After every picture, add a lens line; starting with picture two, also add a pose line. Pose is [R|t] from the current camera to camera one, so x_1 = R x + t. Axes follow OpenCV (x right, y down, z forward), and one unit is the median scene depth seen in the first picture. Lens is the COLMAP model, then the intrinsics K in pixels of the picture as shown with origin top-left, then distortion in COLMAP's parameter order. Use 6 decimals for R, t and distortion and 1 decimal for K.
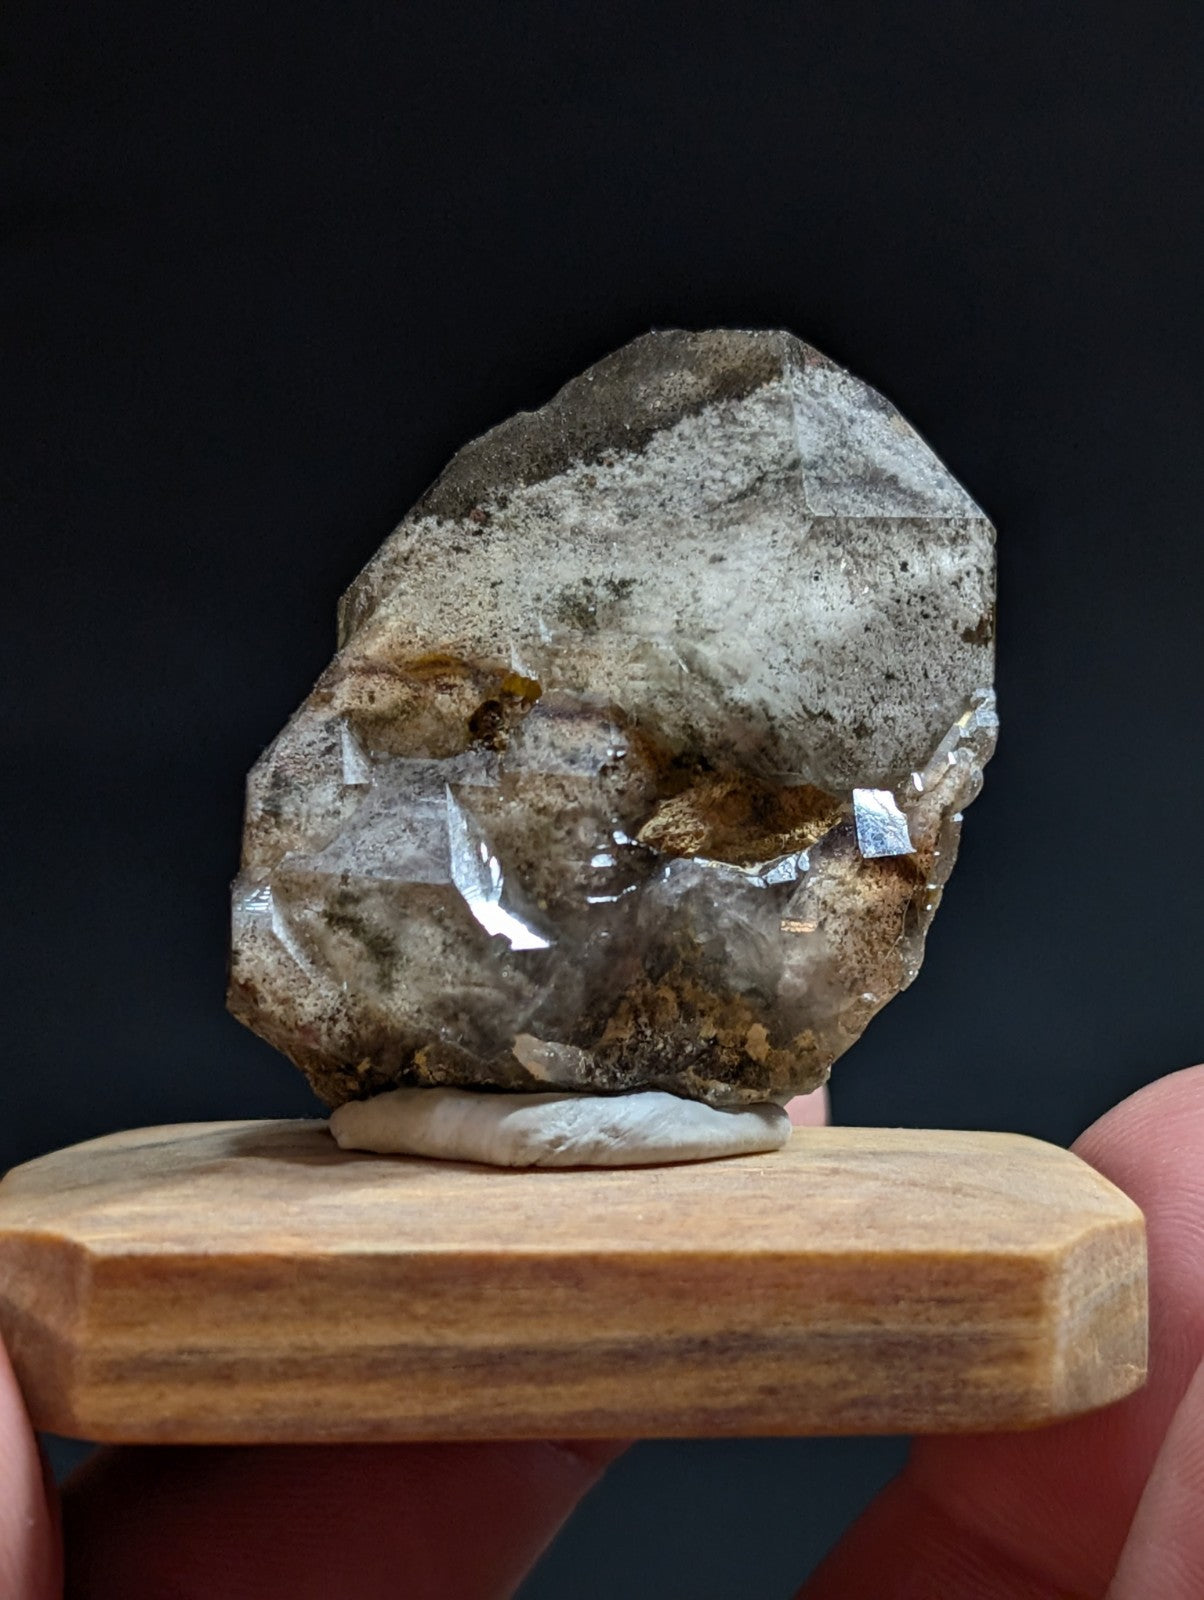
lens RADIAL K [[3651.3, 0, 581.6], [0, 3651.3, 801.9], [0, 0, 1]] dist [0.190876, -0.330041]
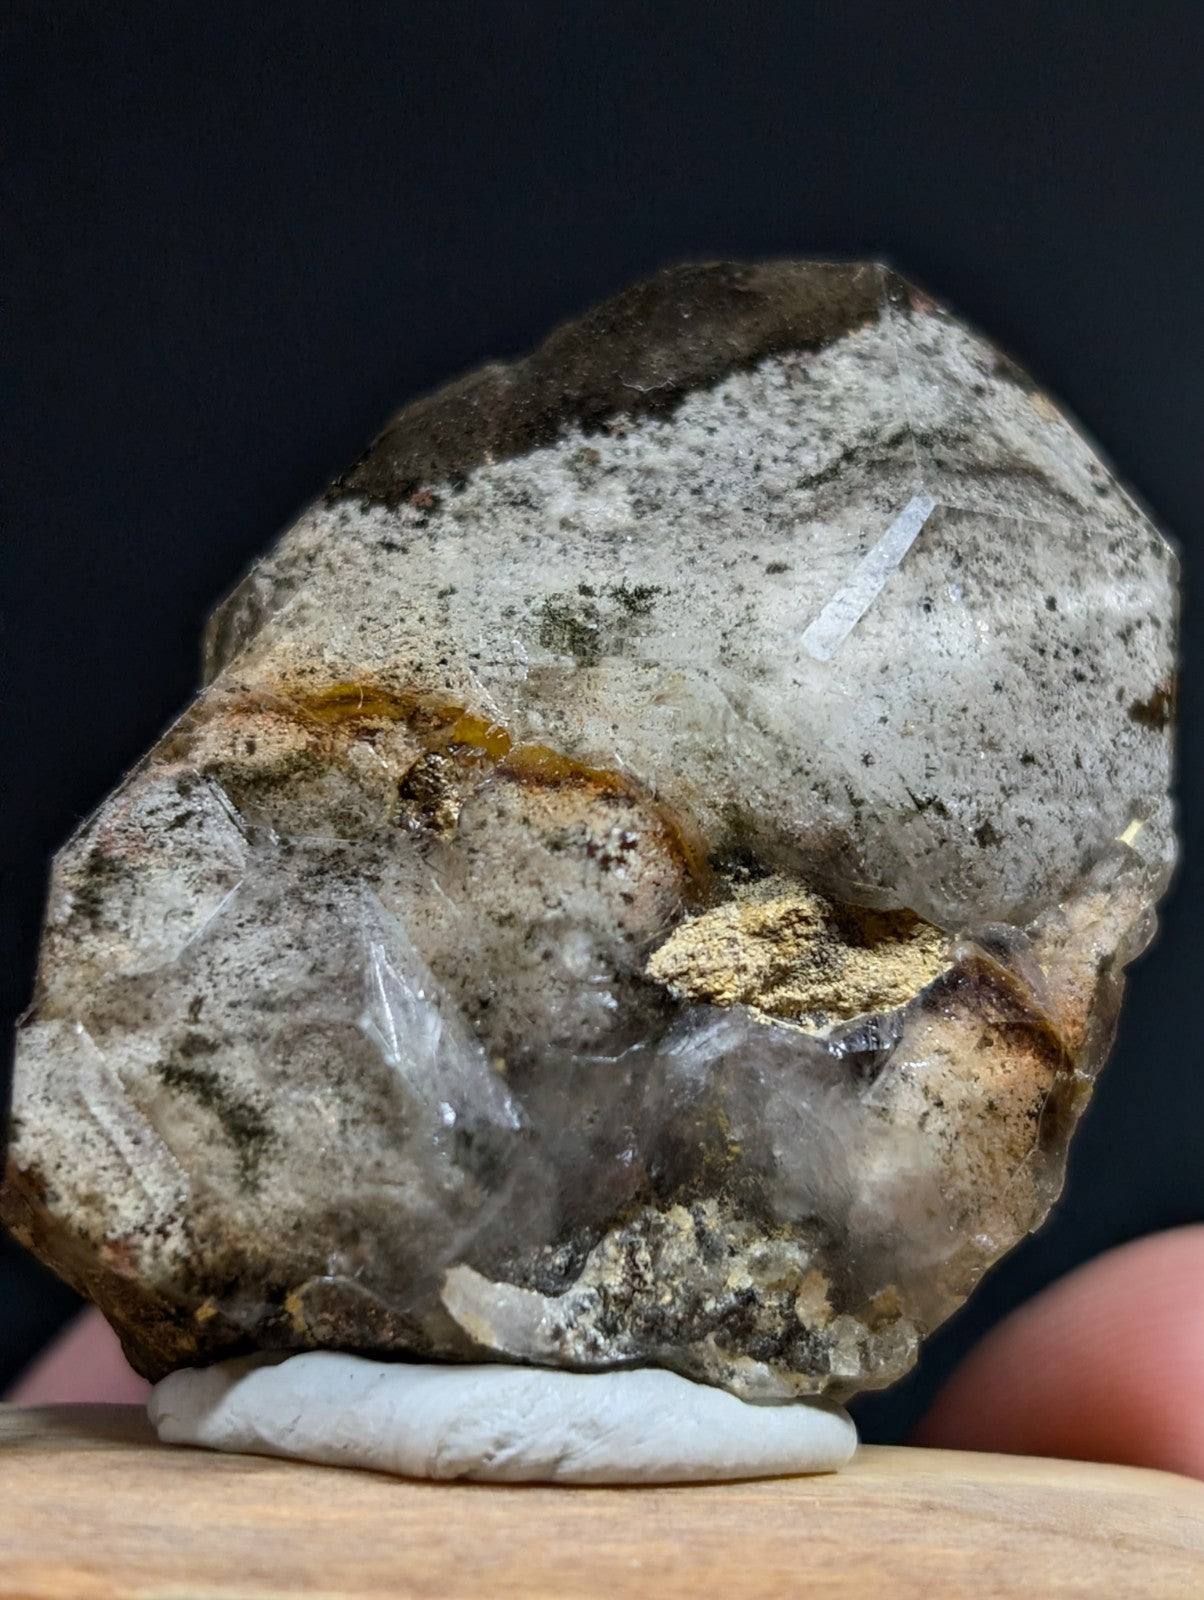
lens RADIAL K [[3639.7, 0, 628.2], [0, 3639.7, 774.7], [0, 0, 1]] dist [0.168833, -1.036191]
pose [[0.997033, 0.050850, 0.057790, -0.027608], [-0.043665, 0.991881, -0.119436, 0.052436], [-0.063394, 0.116559, 0.991159, 0.349243]]
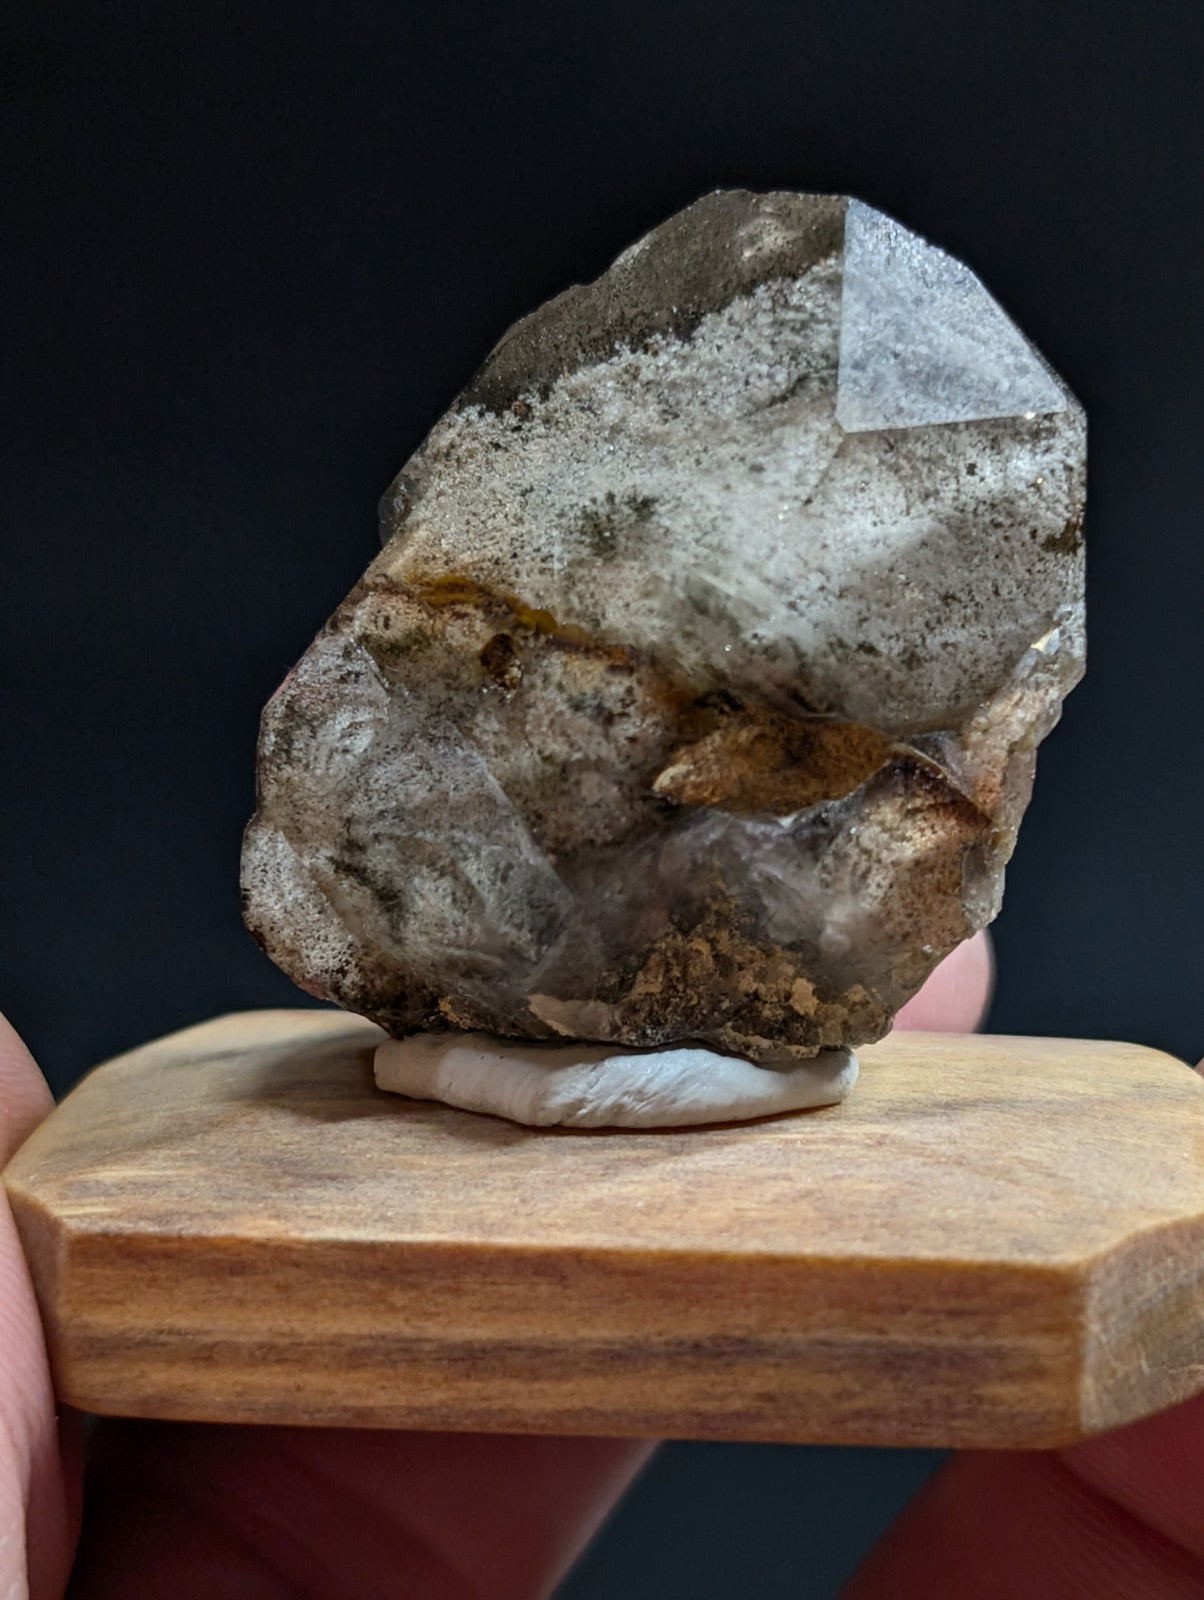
lens RADIAL K [[3639.7, 0, 628.2], [0, 3639.7, 774.7], [0, 0, 1]] dist [0.168833, -1.036191]
pose [[0.971711, 0.018615, -0.235440, 0.222336], [0.022235, 0.985251, 0.169666, -0.147270], [0.235126, -0.170101, 0.956965, 0.123482]]
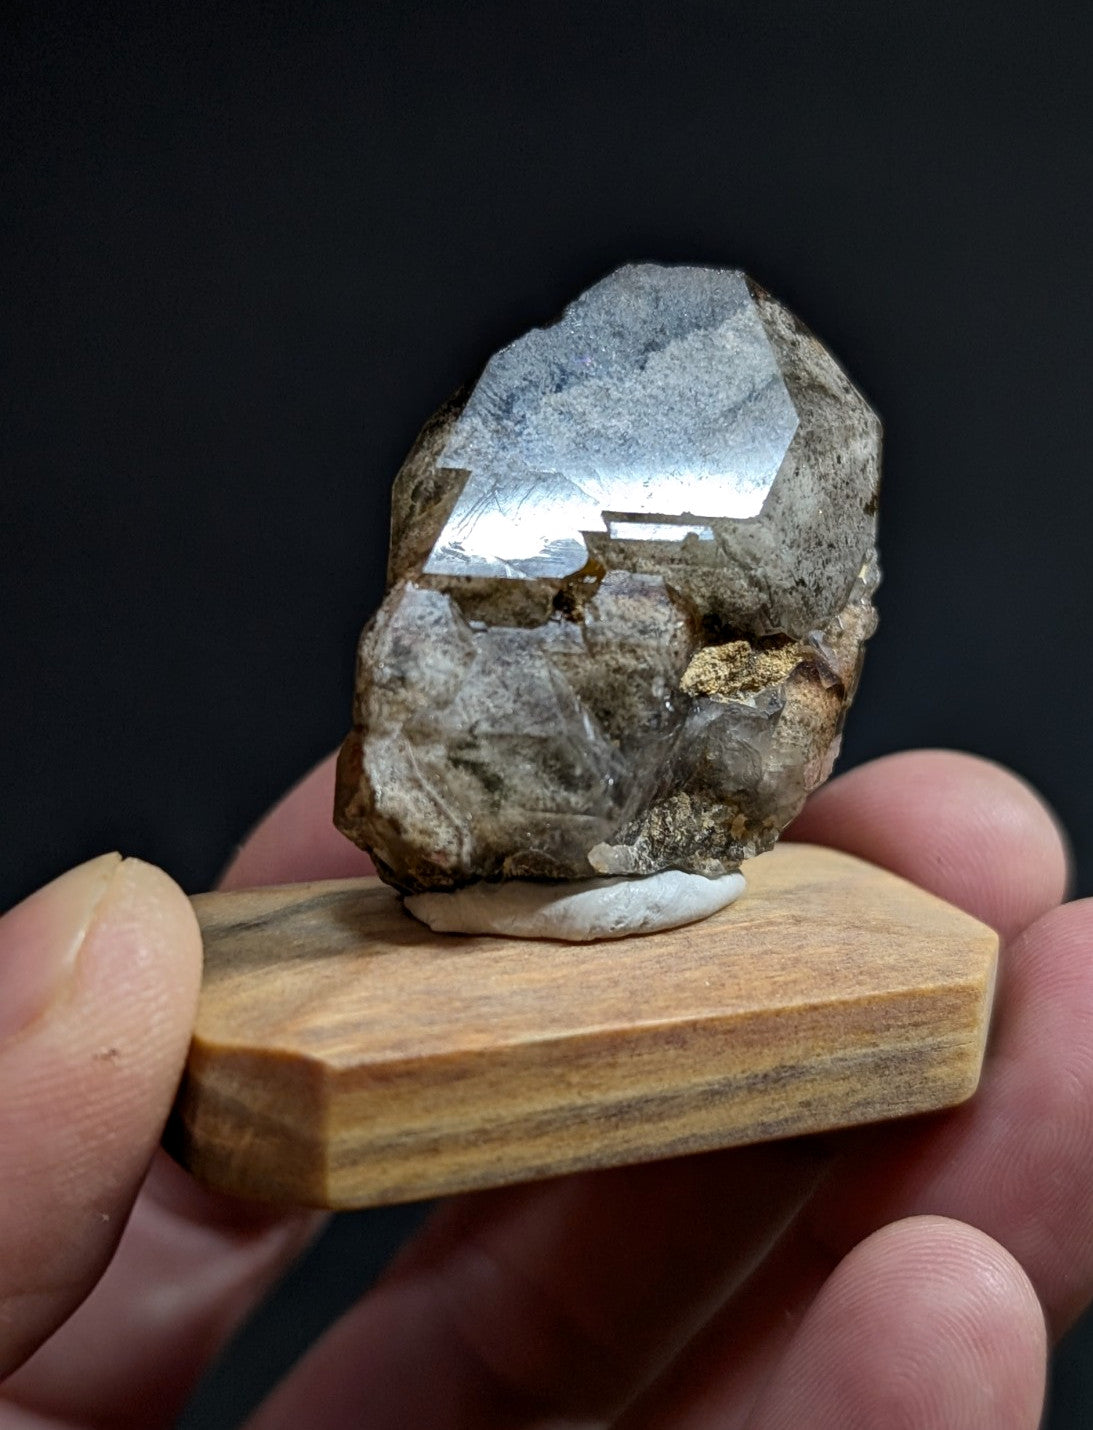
lens RADIAL K [[2265.9, 0, 548.7], [0, 2265.9, 691.2], [0, 0, 1]] dist [0.232281, -1.812347]
pose [[0.928390, -0.050588, 0.368148, -0.319176], [-0.009589, 0.987099, 0.159821, -0.114615], [-0.371483, -0.151906, 0.915928, 0.283469]]
